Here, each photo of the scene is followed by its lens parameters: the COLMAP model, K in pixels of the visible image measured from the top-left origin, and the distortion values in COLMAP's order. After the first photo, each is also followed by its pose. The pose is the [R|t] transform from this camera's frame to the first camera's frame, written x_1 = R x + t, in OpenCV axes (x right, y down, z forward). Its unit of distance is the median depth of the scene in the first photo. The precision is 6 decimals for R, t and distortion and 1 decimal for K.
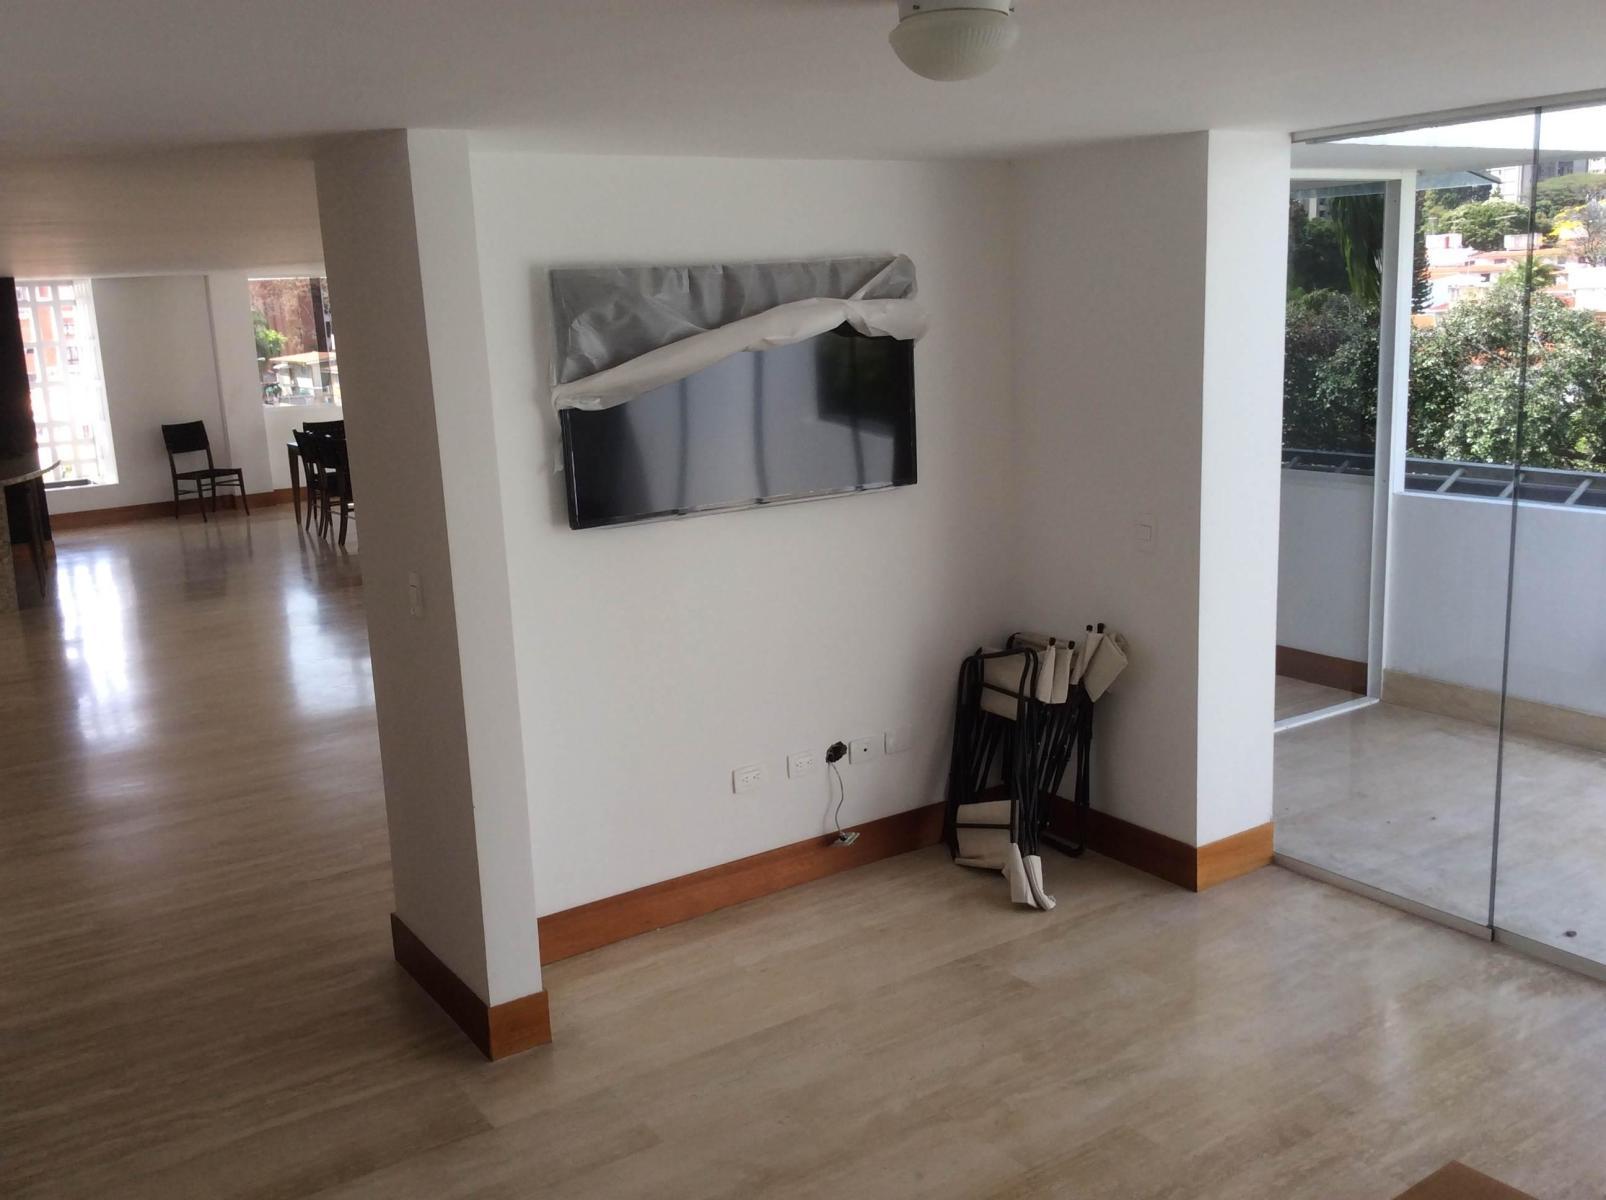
lens RADIAL K [[1459.4, 0, 816.1], [0, 1459.4, 598.0], [0, 0, 1]] dist [0.170208, -0.350425]
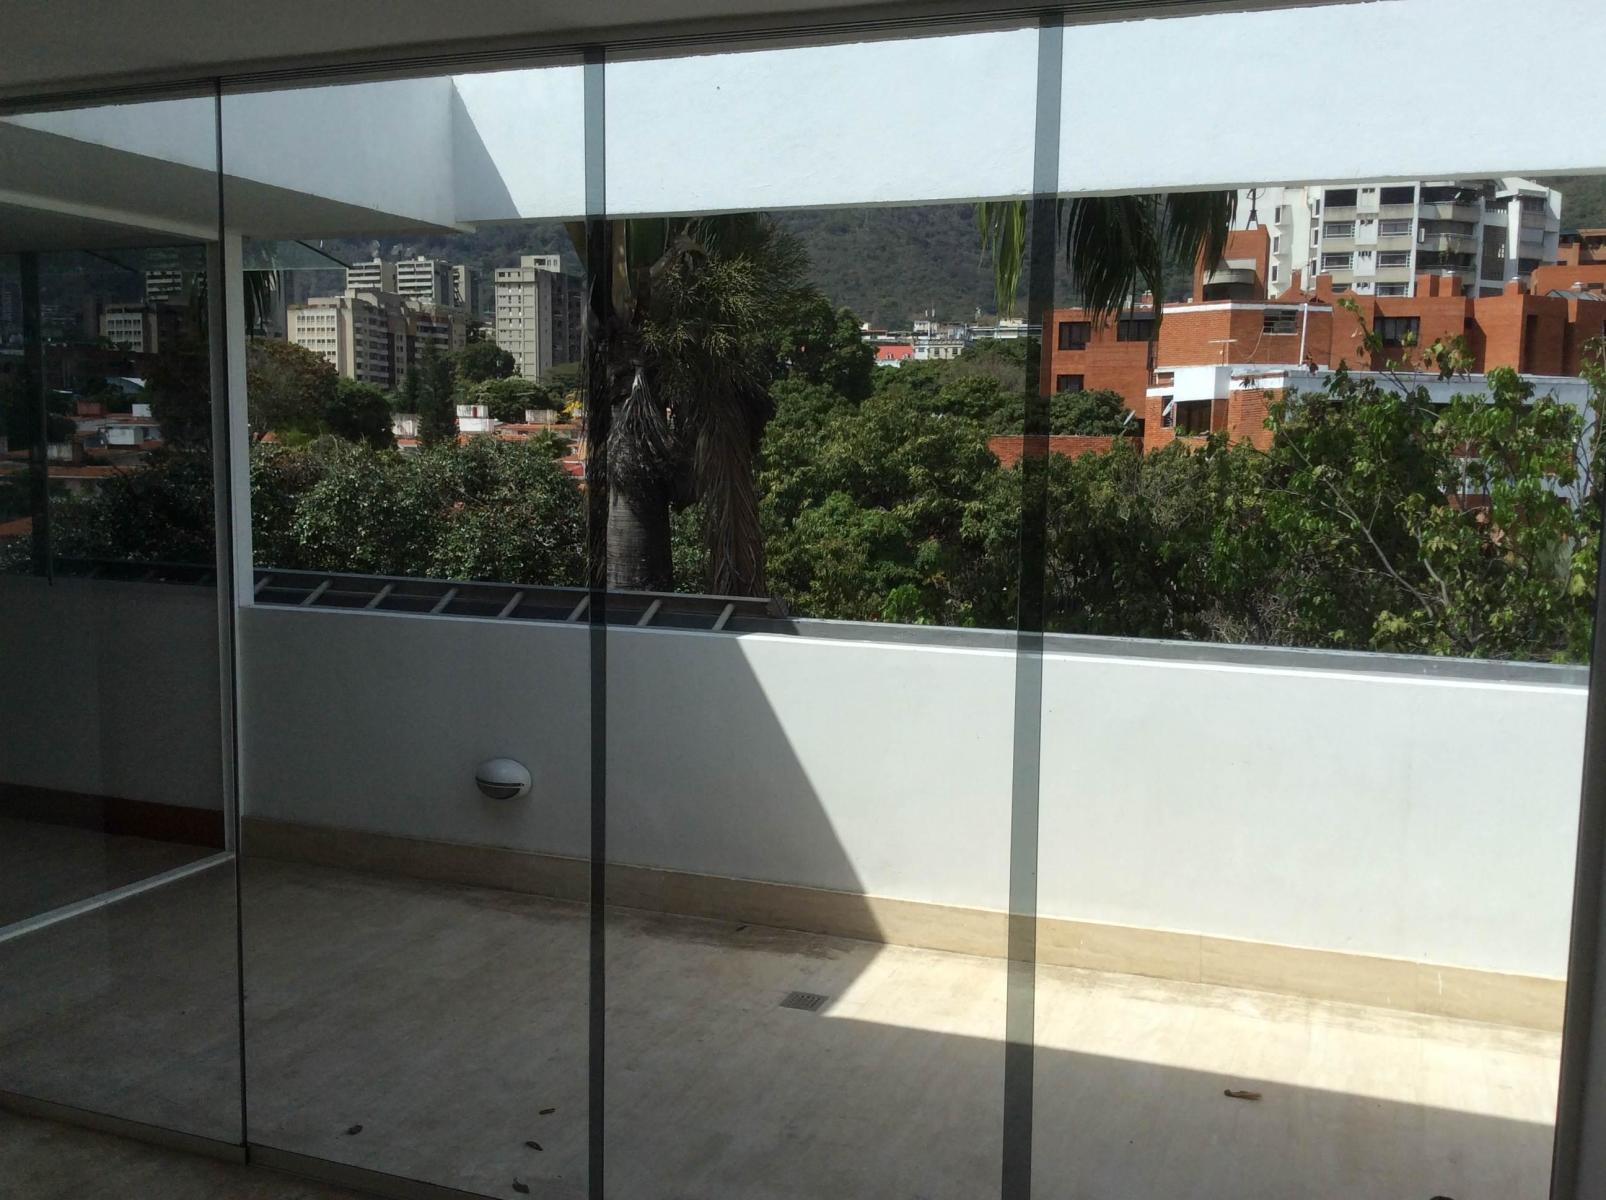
lens RADIAL K [[1459.4, 0, 816.1], [0, 1459.4, 598.0], [0, 0, 1]] dist [0.170208, -0.350425]
pose [[0.813232, -0.011545, 0.581825, 0.152556], [0.071248, 0.994257, -0.079856, 0.015039], [-0.577561, 0.106395, 0.809384, 0.113209]]
